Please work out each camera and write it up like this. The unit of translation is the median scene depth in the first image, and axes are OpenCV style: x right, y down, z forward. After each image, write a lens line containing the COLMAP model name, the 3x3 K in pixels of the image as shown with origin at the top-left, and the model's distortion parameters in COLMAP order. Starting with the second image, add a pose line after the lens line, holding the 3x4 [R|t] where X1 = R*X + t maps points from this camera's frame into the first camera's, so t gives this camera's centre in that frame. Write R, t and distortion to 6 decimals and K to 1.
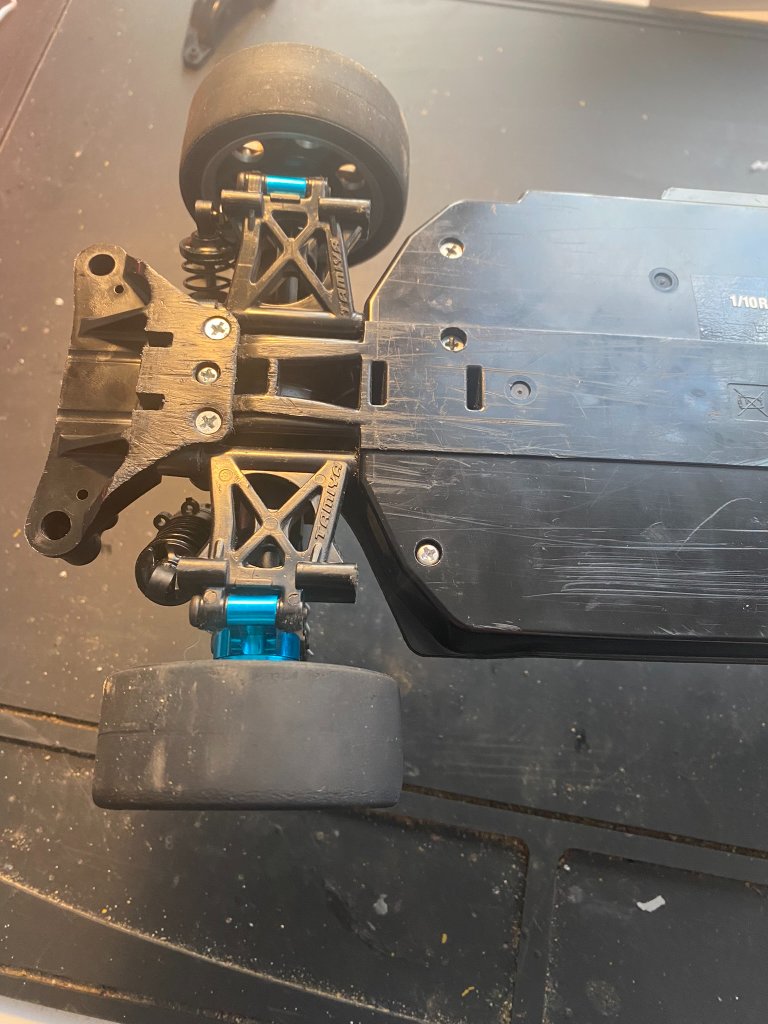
lens RADIAL K [[810.6, 0, 384.0], [0, 810.6, 512.0], [0, 0, 1]] dist [-0.001592, 0.001710]
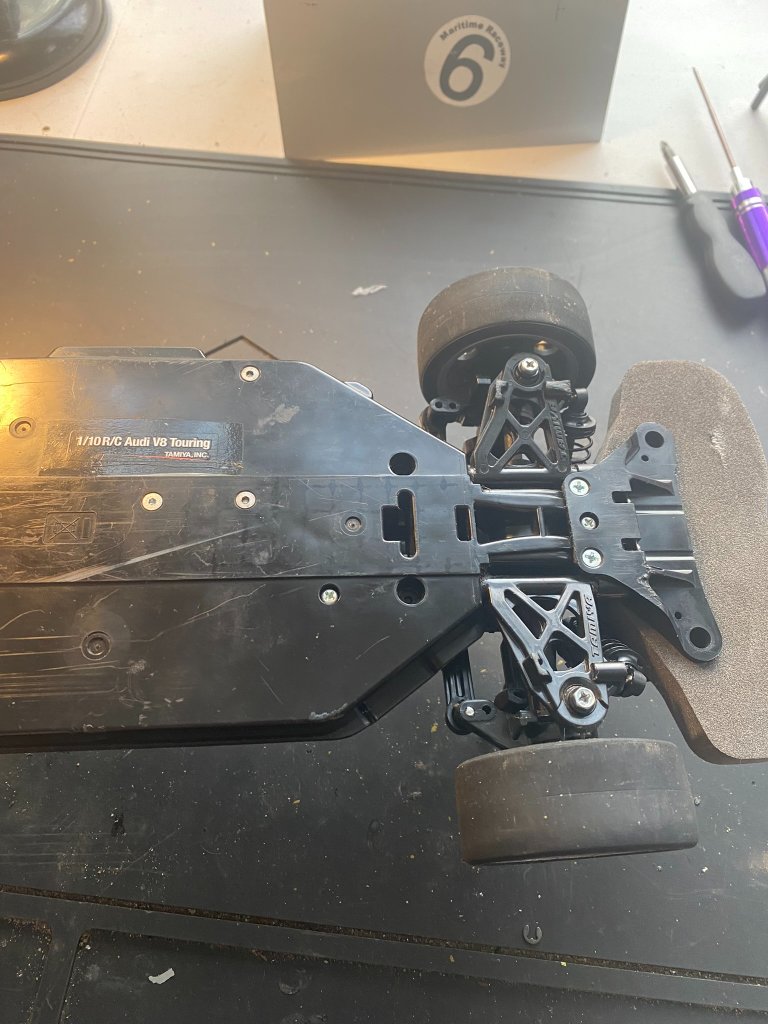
lens RADIAL K [[810.6, 0, 384.0], [0, 810.6, 512.0], [0, 0, 1]] dist [-0.001592, 0.001710]
pose [[0.997979, -0.056058, 0.029930, 0.603546], [0.058731, 0.993499, -0.097518, -0.009314], [-0.024269, 0.099078, 0.994784, -0.138817]]
